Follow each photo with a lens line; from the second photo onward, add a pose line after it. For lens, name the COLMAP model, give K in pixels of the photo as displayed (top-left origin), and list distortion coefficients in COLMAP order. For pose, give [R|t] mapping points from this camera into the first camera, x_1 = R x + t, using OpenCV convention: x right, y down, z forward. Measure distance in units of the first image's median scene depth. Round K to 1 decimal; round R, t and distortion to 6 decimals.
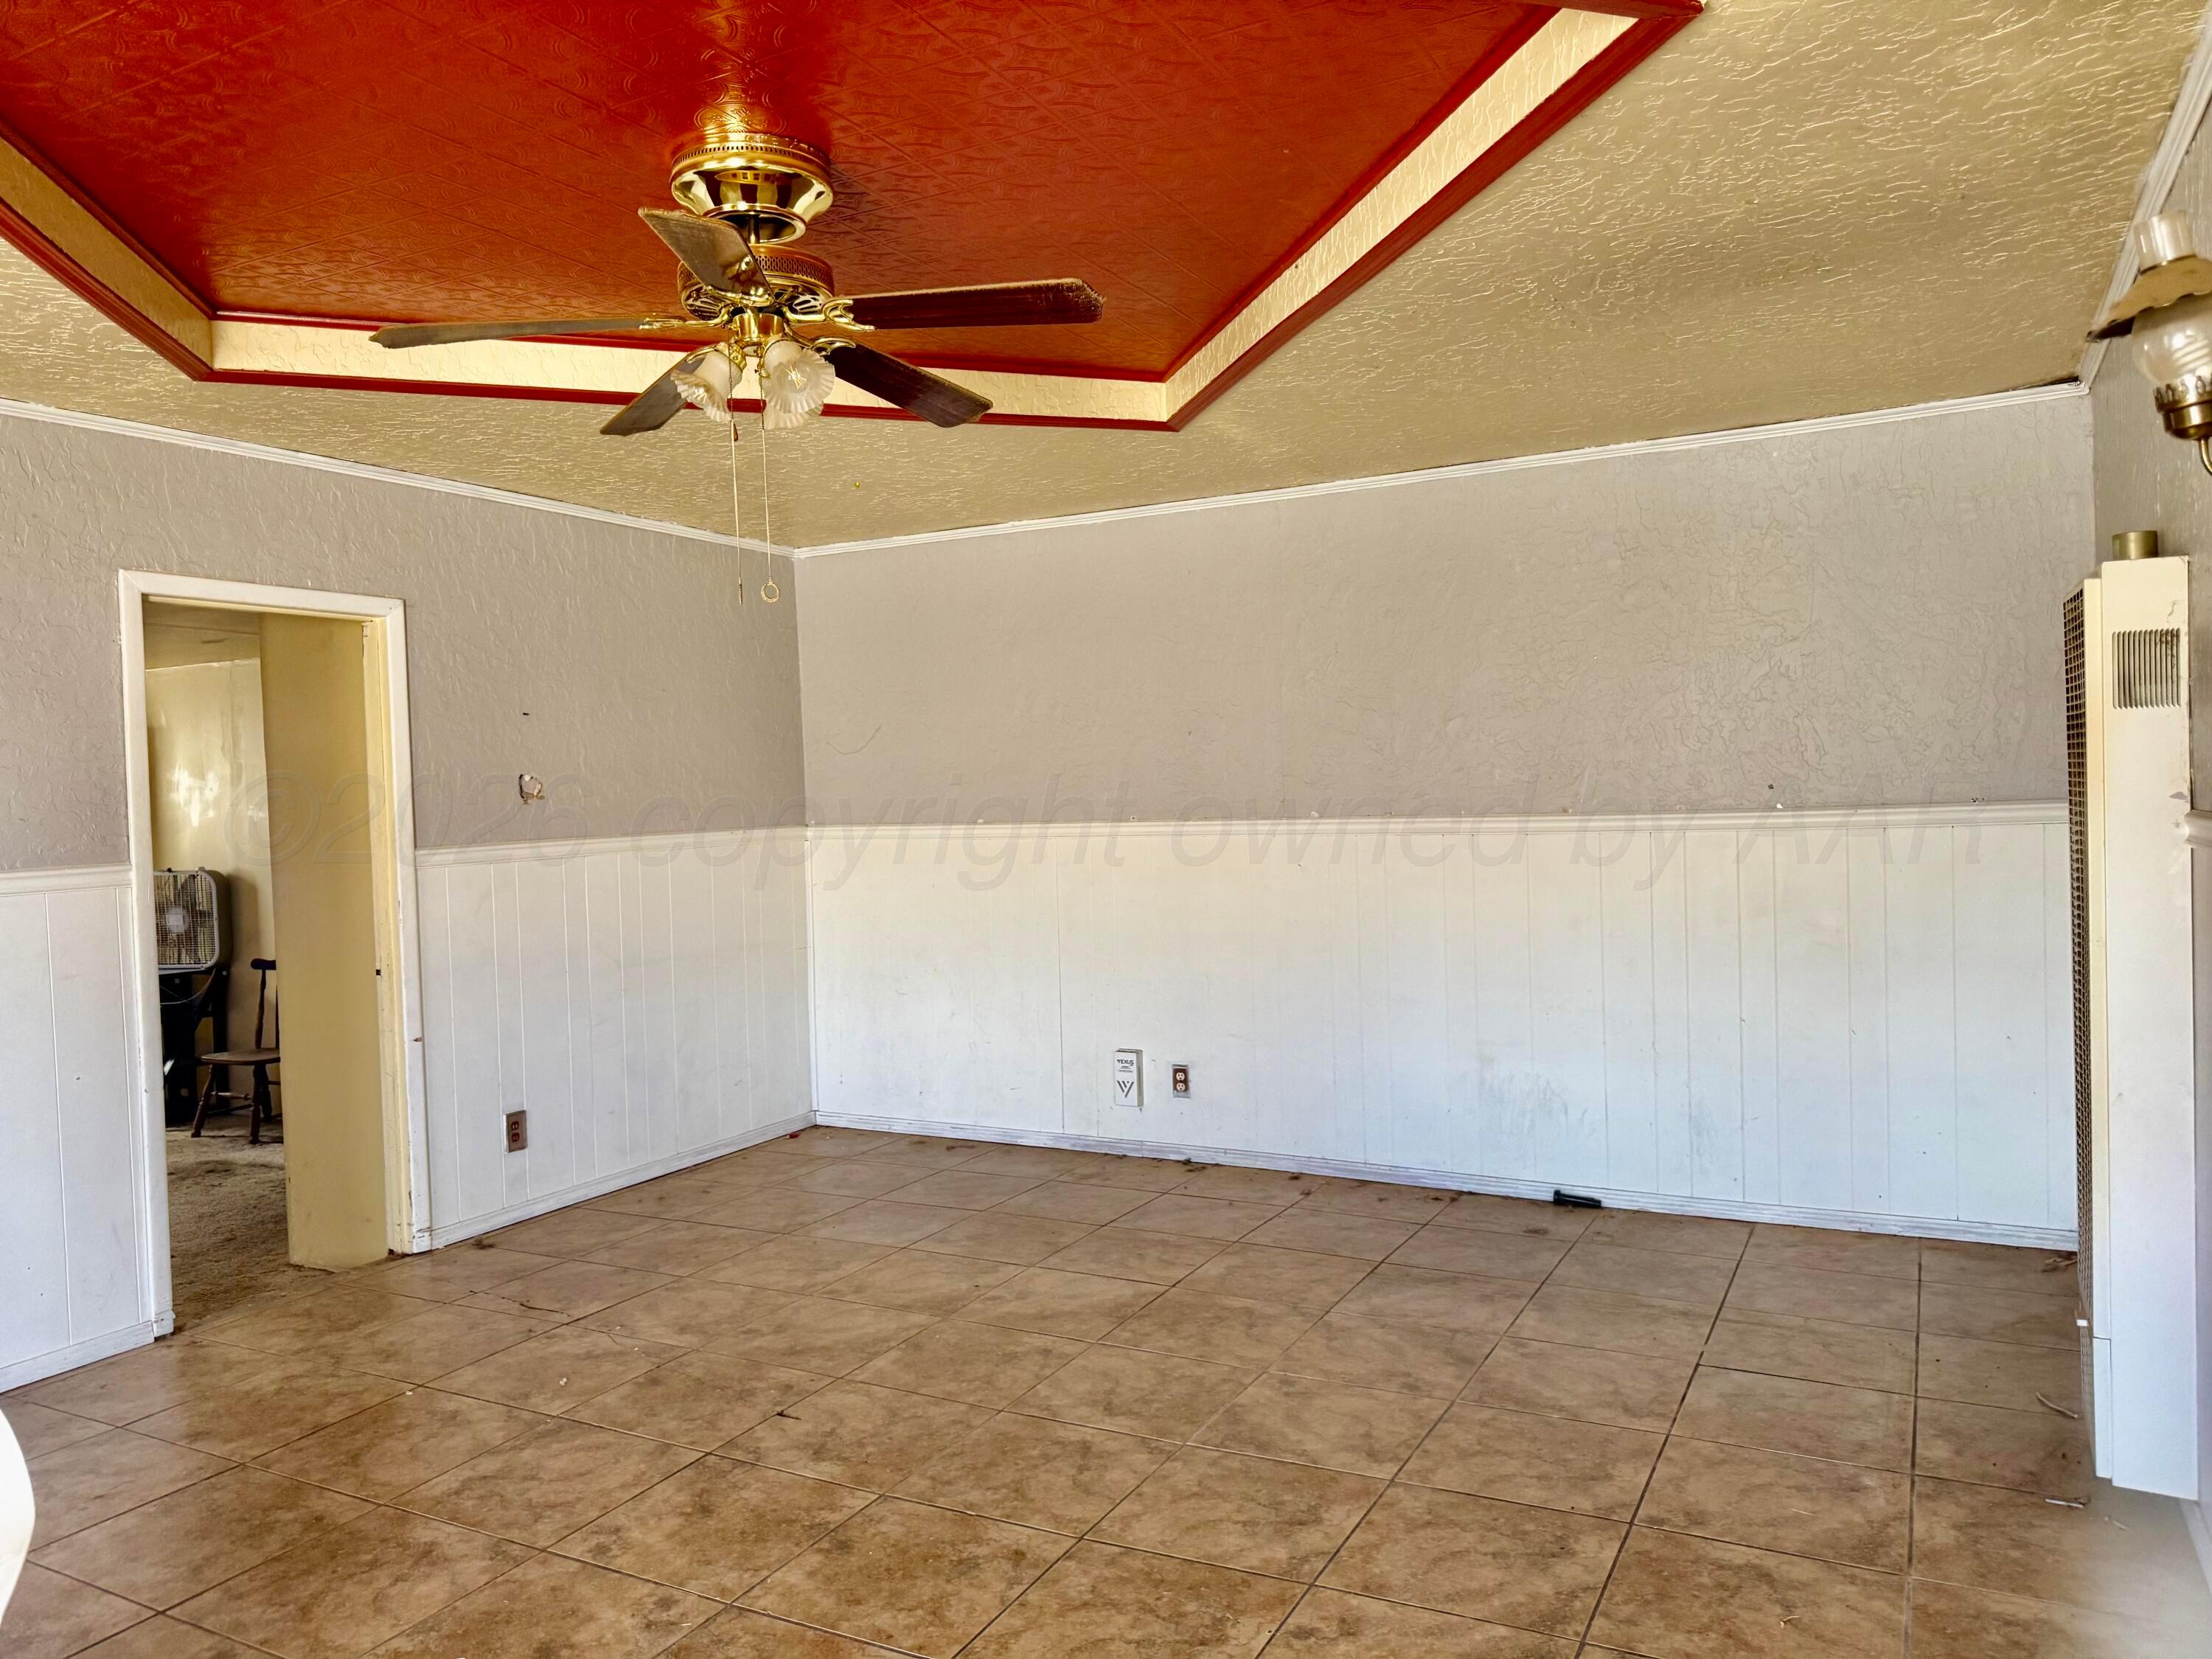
lens RADIAL K [[1569.6, 0, 1090.2], [0, 1569.6, 827.8], [0, 0, 1]] dist [0.073223, -0.073396]
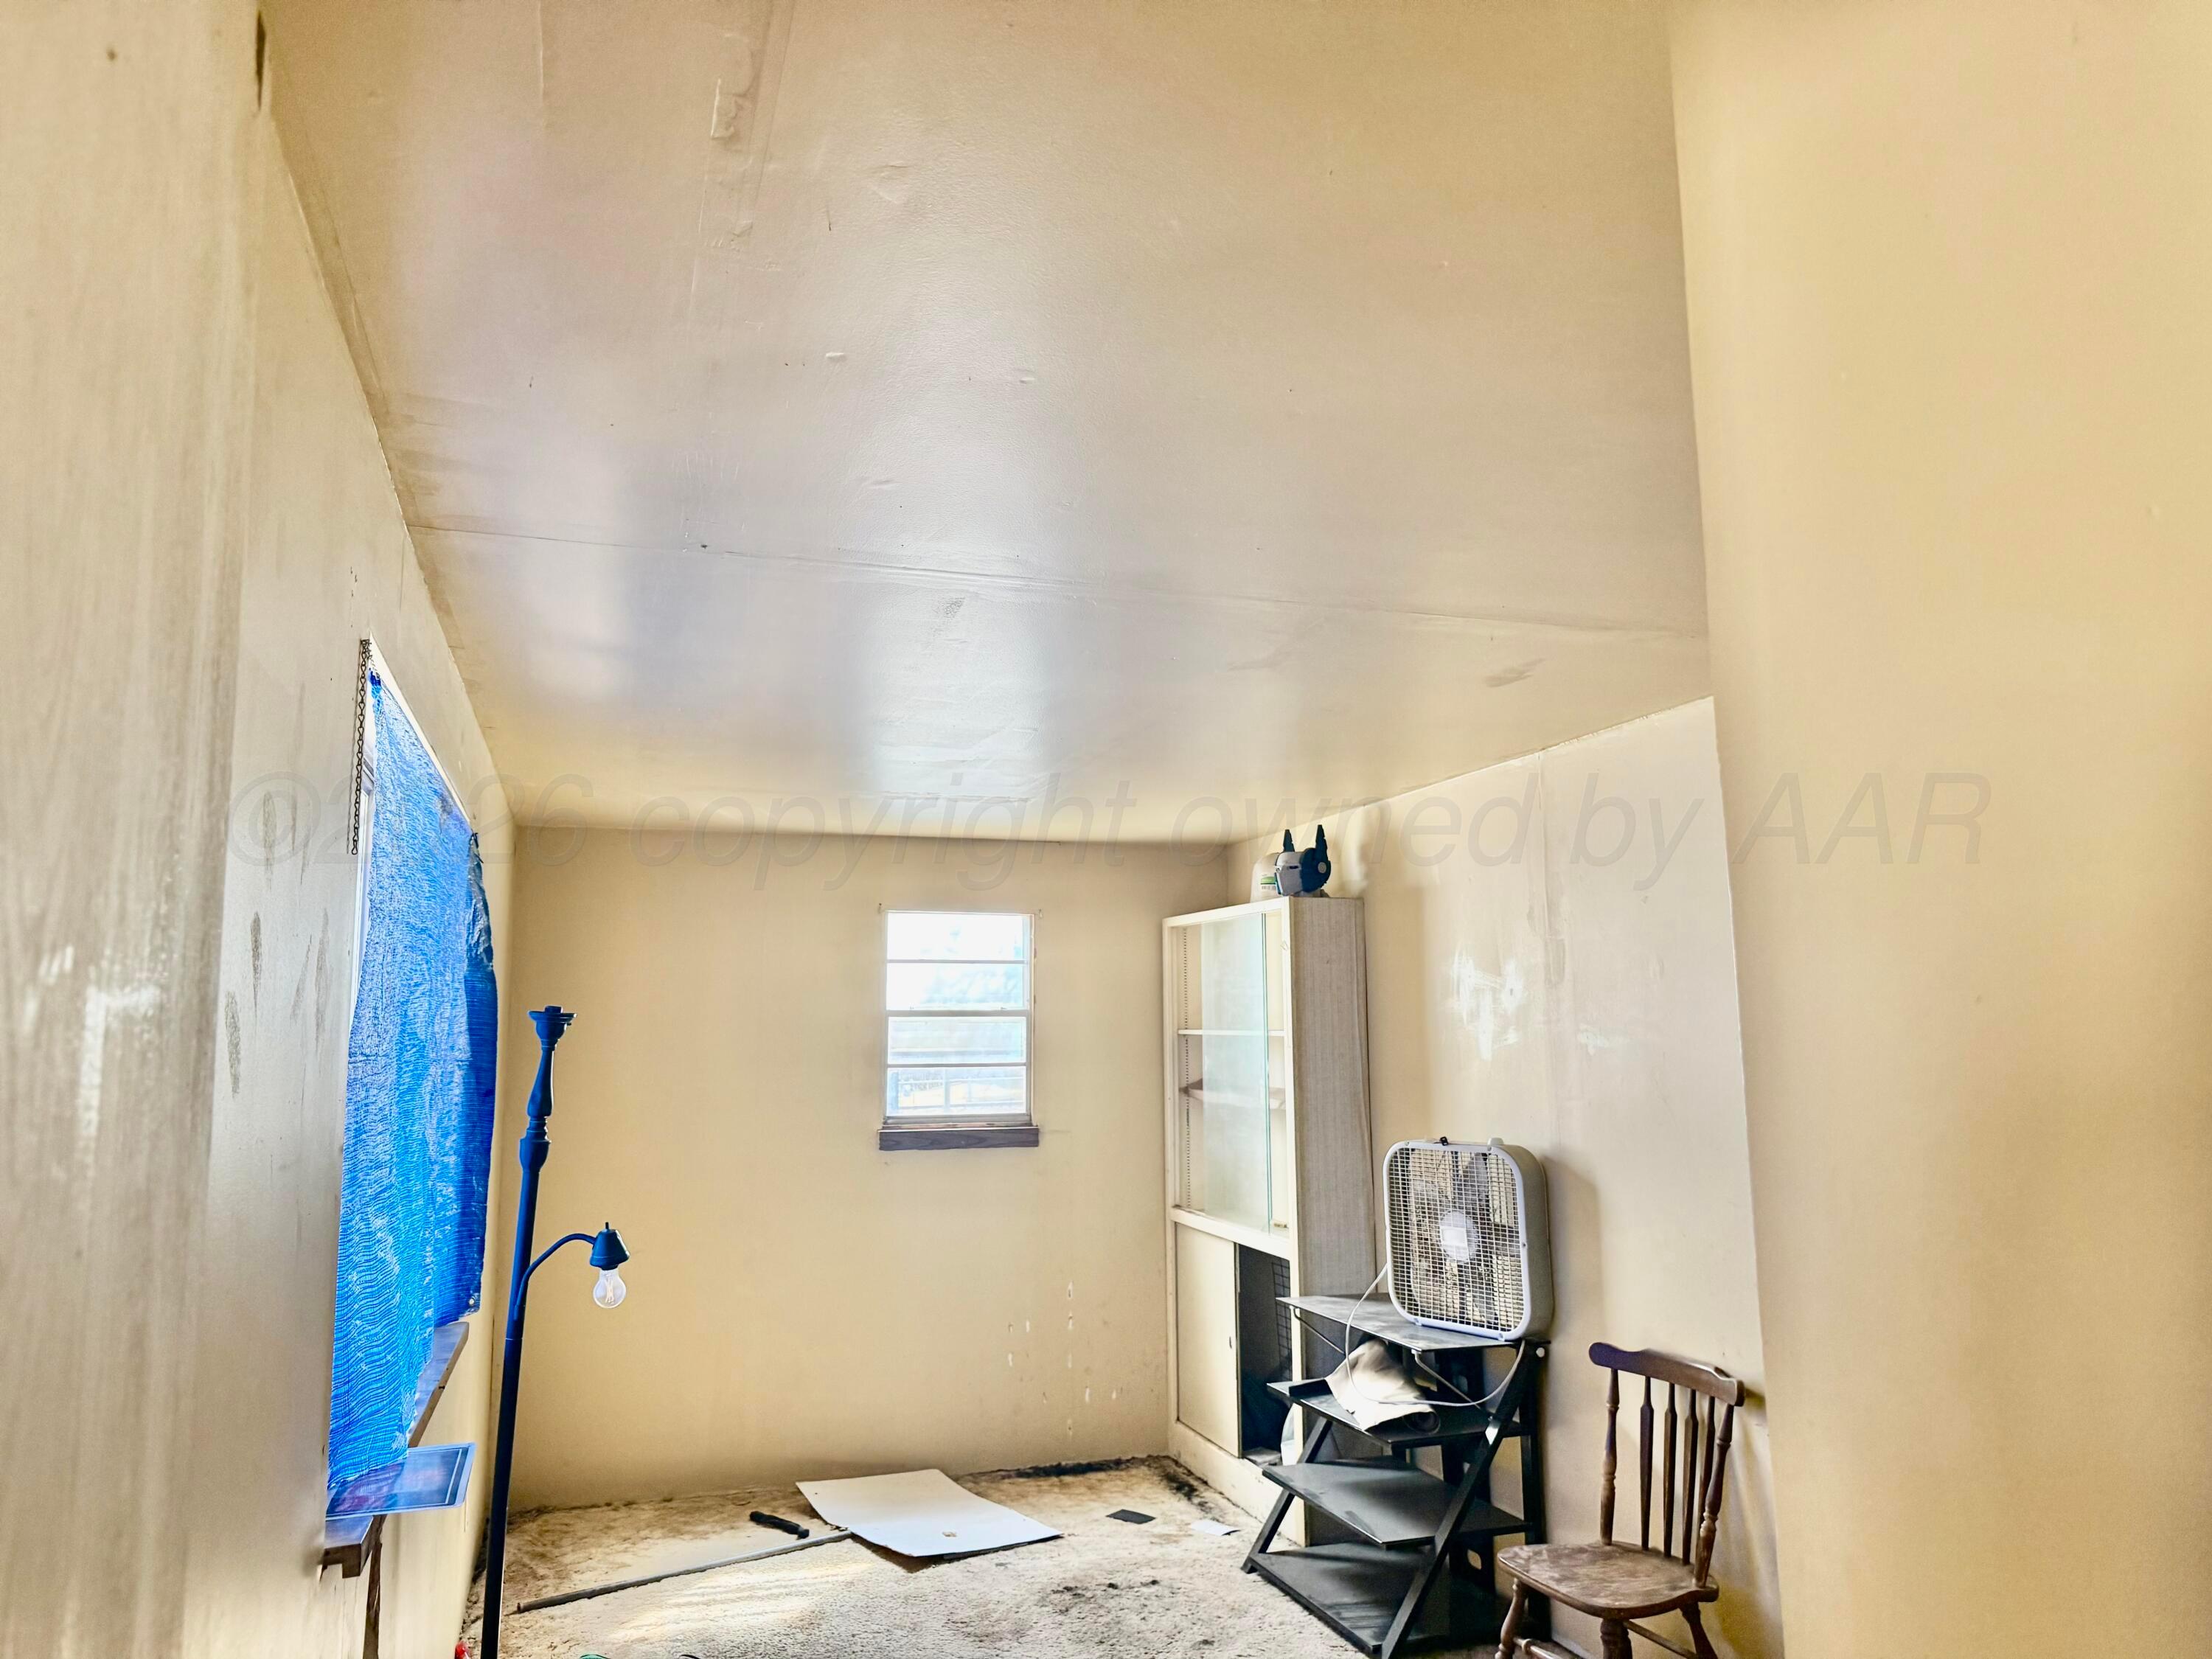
lens RADIAL K [[1569.6, 0, 1091.9], [0, 1569.6, 833.1], [0, 0, 1]] dist [0.073223, -0.073396]
pose [[0.714638, -0.073850, -0.695585, -0.280227], [-0.027898, 0.990611, -0.133835, -0.002012], [0.698938, 0.115049, 0.705868, 0.522289]]
